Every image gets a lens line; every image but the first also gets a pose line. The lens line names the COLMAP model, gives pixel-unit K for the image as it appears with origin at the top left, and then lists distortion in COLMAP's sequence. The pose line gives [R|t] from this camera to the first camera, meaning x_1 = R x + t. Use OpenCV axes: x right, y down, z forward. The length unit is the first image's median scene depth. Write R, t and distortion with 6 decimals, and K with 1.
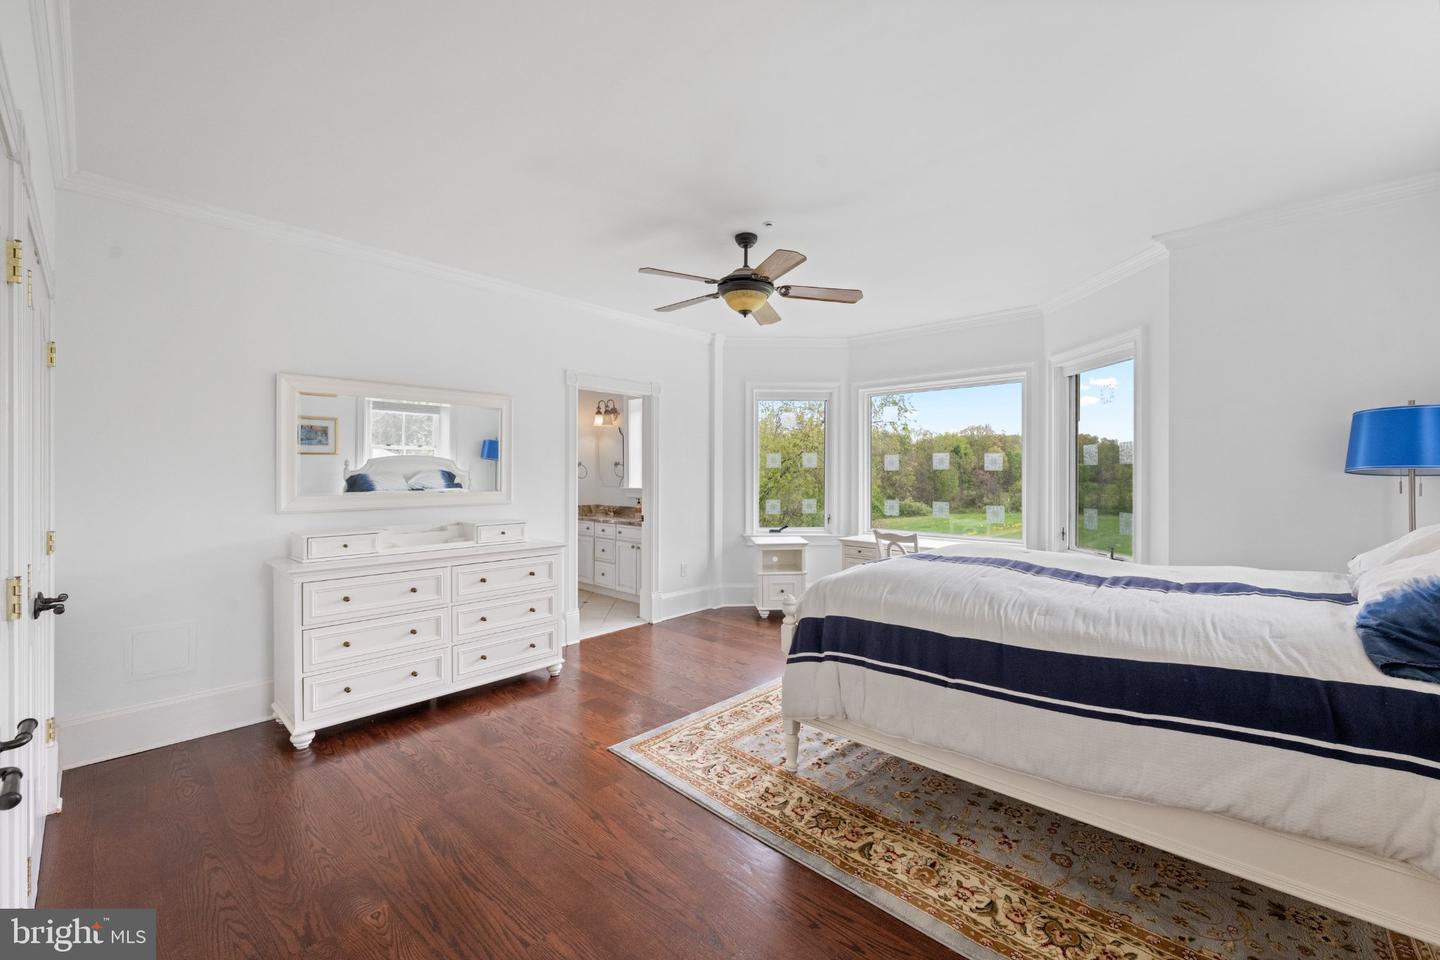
lens RADIAL K [[573.3, 0, 712.3], [0, 573.3, 472.3], [0, 0, 1]] dist [0.001818, 0.000050]
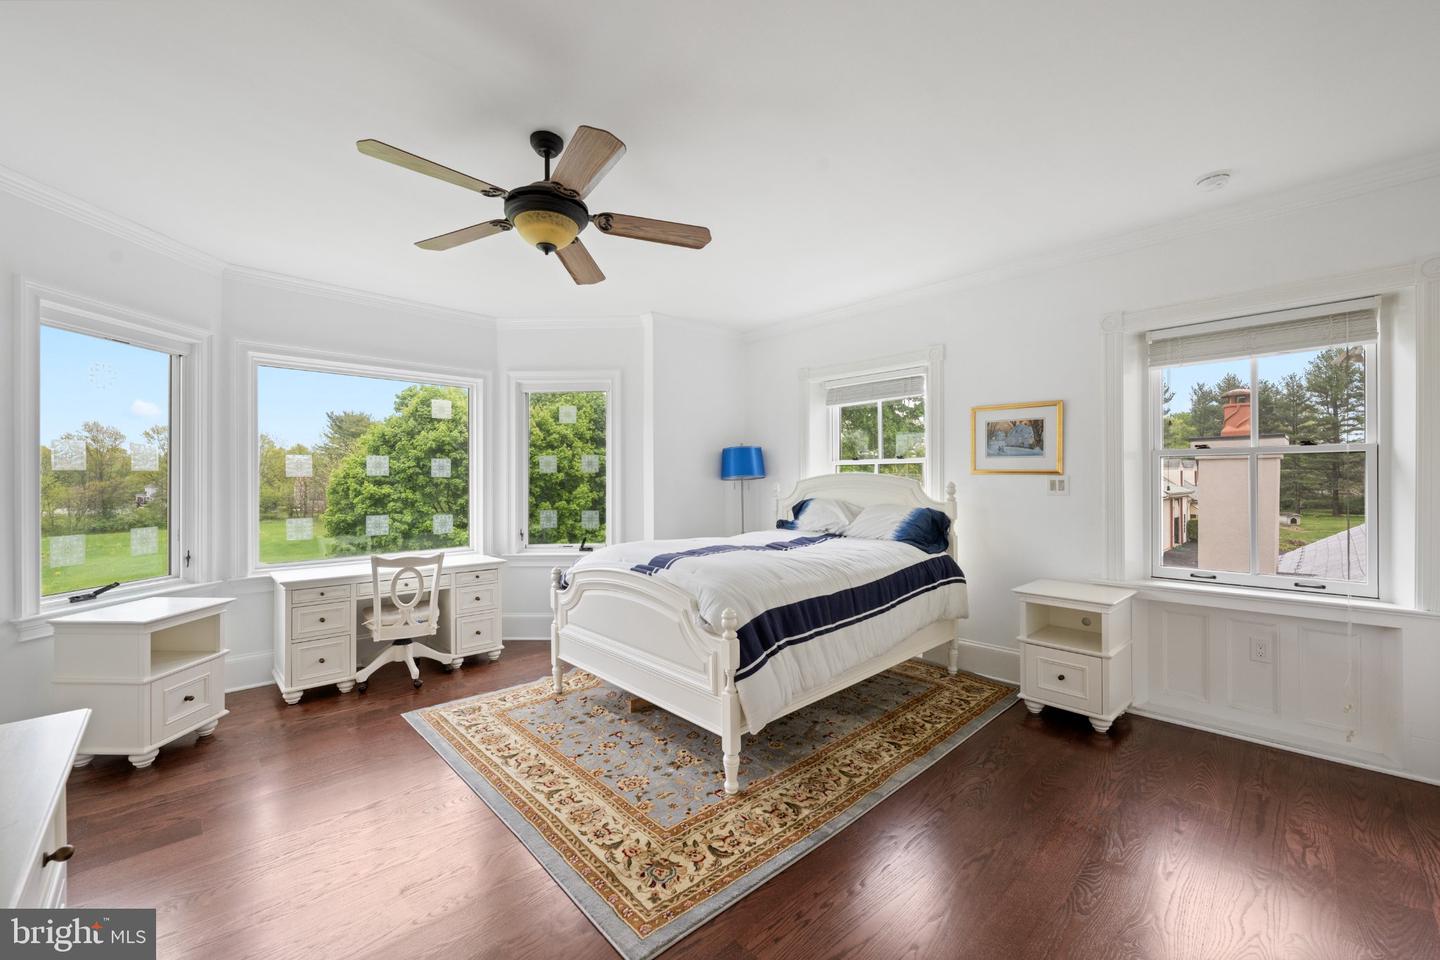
lens RADIAL K [[573.3, 0, 718.7], [0, 573.3, 483.2], [0, 0, 1]] dist [0.001818, 0.000050]
pose [[0.050052, -0.006599, 0.998725, -0.464051], [0.001339, 0.999978, 0.006540, 0.001285], [-0.998746, 0.001010, 0.050060, 0.560799]]
